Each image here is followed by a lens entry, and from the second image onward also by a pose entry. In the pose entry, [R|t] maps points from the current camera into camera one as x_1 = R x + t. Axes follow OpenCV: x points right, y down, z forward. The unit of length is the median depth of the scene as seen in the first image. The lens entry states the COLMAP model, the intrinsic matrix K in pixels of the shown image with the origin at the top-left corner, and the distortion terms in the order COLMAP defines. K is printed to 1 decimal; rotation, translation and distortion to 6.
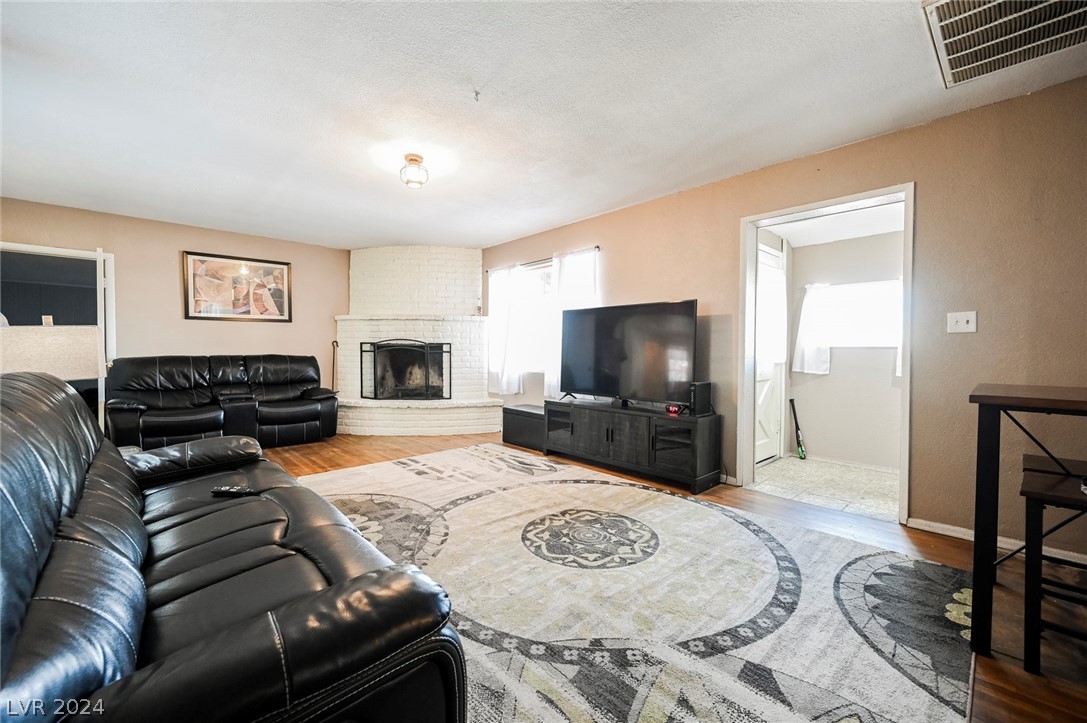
lens RADIAL K [[437.1, 0, 543.5], [0, 437.1, 361.5], [0, 0, 1]] dist [0.000236, 0.000085]
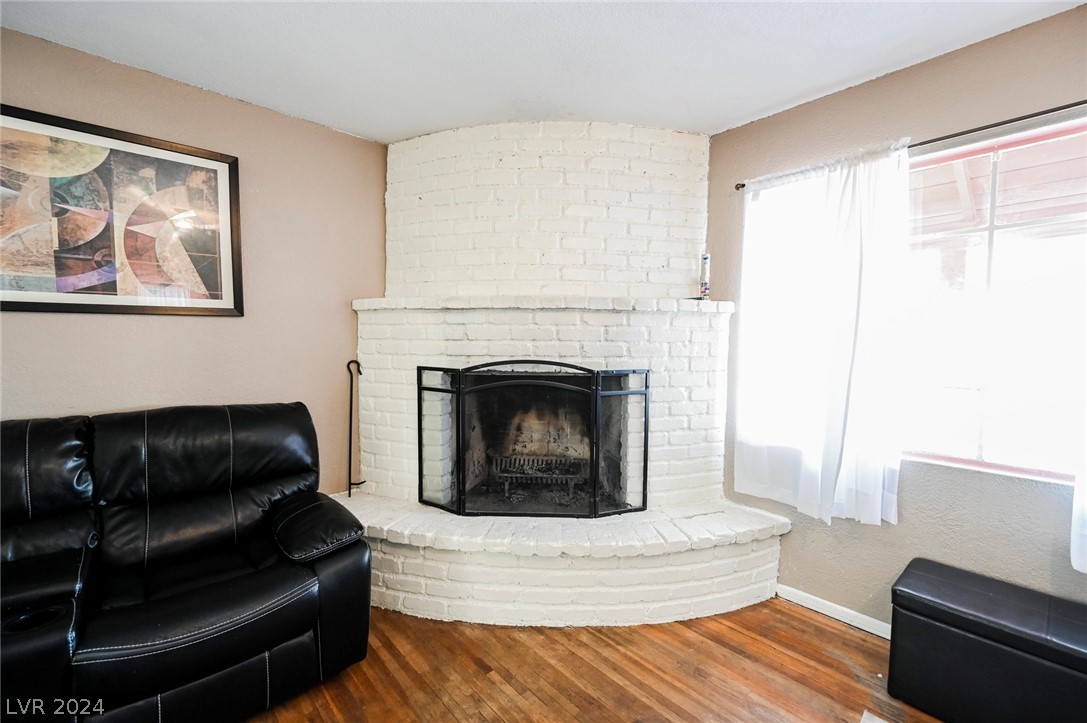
lens RADIAL K [[426.4, 0, 542.8], [0, 426.4, 365.5], [0, 0, 1]] dist [-0.018681, -0.000092]
pose [[0.999950, 0.004831, -0.008738, -0.303115], [-0.004523, 0.999379, 0.034934, -0.059065], [0.008901, -0.034893, 0.999351, 0.617755]]
